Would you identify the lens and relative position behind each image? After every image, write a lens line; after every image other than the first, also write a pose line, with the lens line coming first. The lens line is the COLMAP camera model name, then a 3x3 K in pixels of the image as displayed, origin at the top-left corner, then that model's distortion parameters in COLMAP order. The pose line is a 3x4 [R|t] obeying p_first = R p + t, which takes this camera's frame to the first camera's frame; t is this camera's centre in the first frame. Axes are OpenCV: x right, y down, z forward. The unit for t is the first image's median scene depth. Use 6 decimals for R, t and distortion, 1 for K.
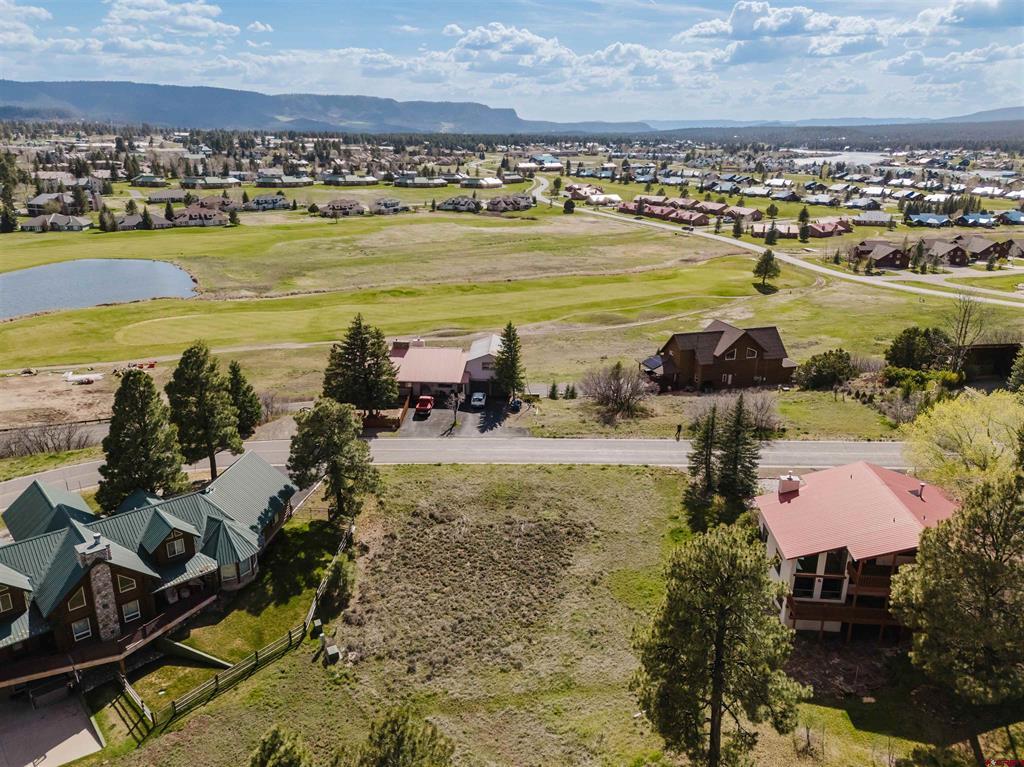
lens RADIAL K [[760.7, 0, 511.7], [0, 760.7, 377.9], [0, 0, 1]] dist [0.091419, -0.090637]
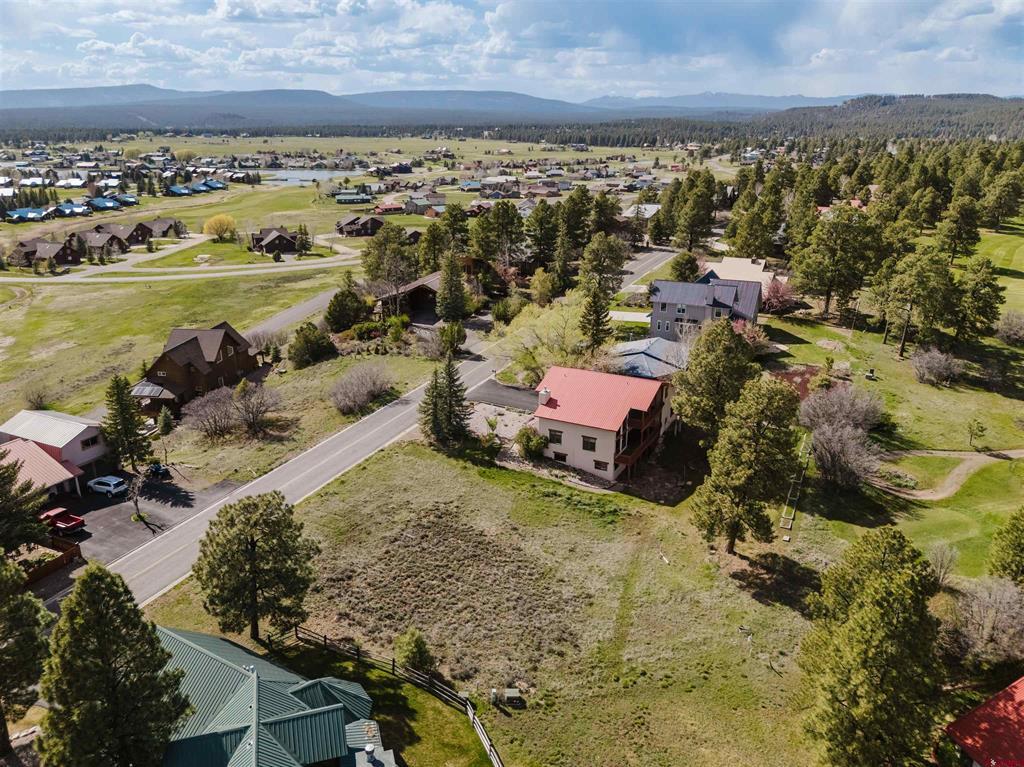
lens RADIAL K [[760.7, 0, 511.7], [0, 760.7, 377.9], [0, 0, 1]] dist [0.091419, -0.090637]
pose [[0.409557, -0.297707, 0.862342, -0.172533], [0.286975, 0.939312, 0.187985, -0.034254], [-0.865972, 0.170480, 0.470137, 0.091799]]
